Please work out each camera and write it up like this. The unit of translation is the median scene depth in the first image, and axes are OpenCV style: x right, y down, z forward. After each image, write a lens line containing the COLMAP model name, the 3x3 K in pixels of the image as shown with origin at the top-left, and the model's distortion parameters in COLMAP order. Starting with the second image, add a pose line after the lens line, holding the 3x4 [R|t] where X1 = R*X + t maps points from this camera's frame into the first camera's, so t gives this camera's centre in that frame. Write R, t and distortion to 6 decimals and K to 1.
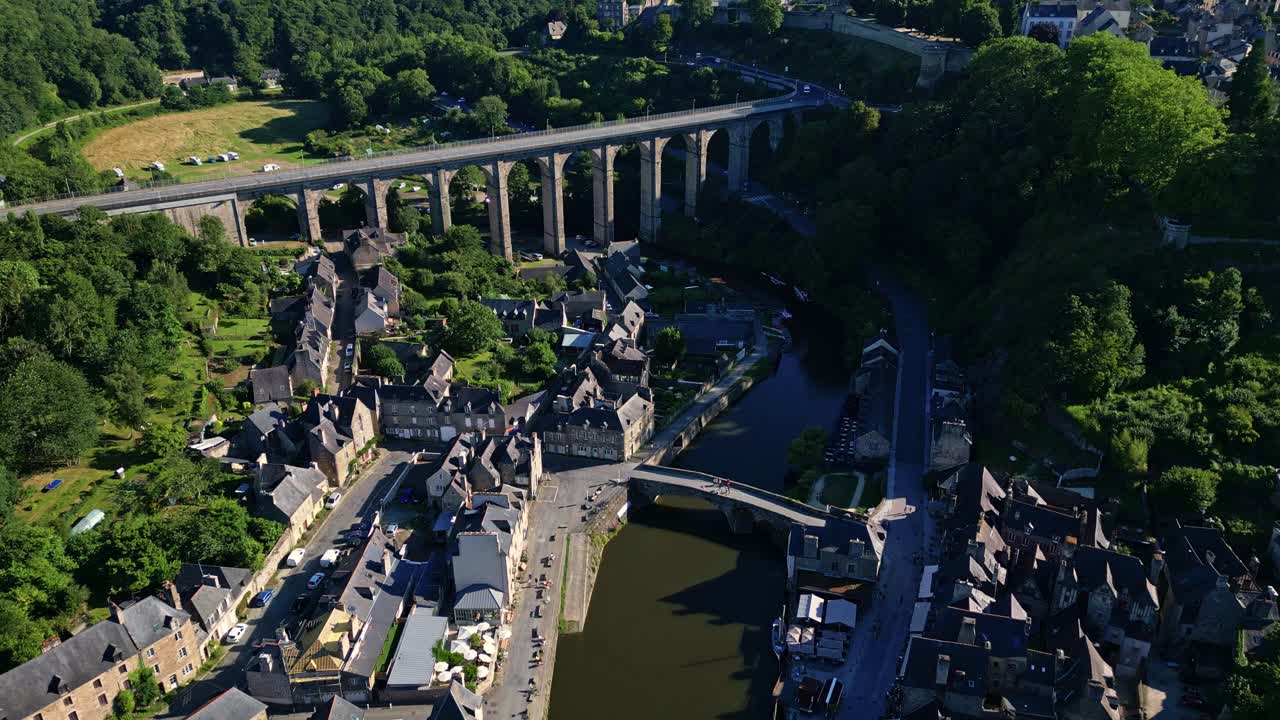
lens RADIAL K [[939.0, 0, 640.0], [0, 939.0, 360.0], [0, 0, 1]] dist [0.068716, -0.066074]
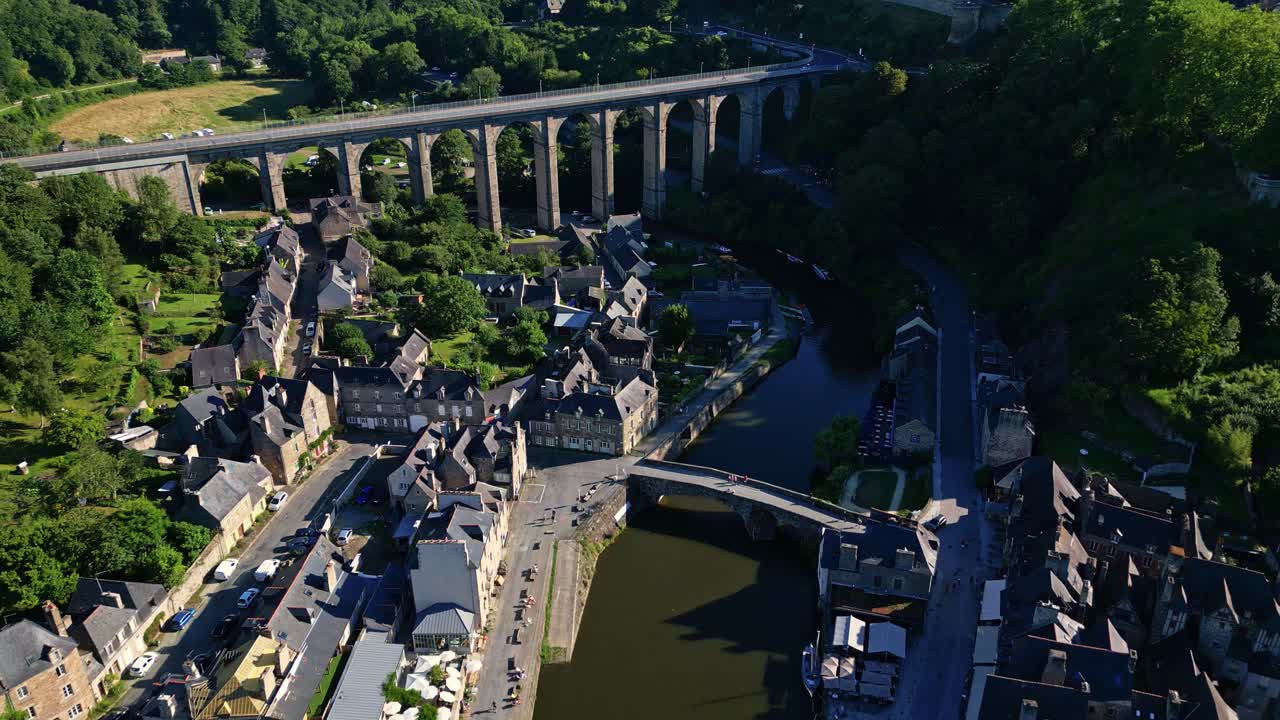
lens RADIAL K [[939.0, 0, 640.0], [0, 939.0, 360.0], [0, 0, 1]] dist [0.068716, -0.066074]
pose [[0.999990, 0.000294, -0.004541, 0.002470], [-0.000297, 1.000000, -0.000654, 0.021077], [0.004541, 0.000655, 0.999989, 0.141259]]
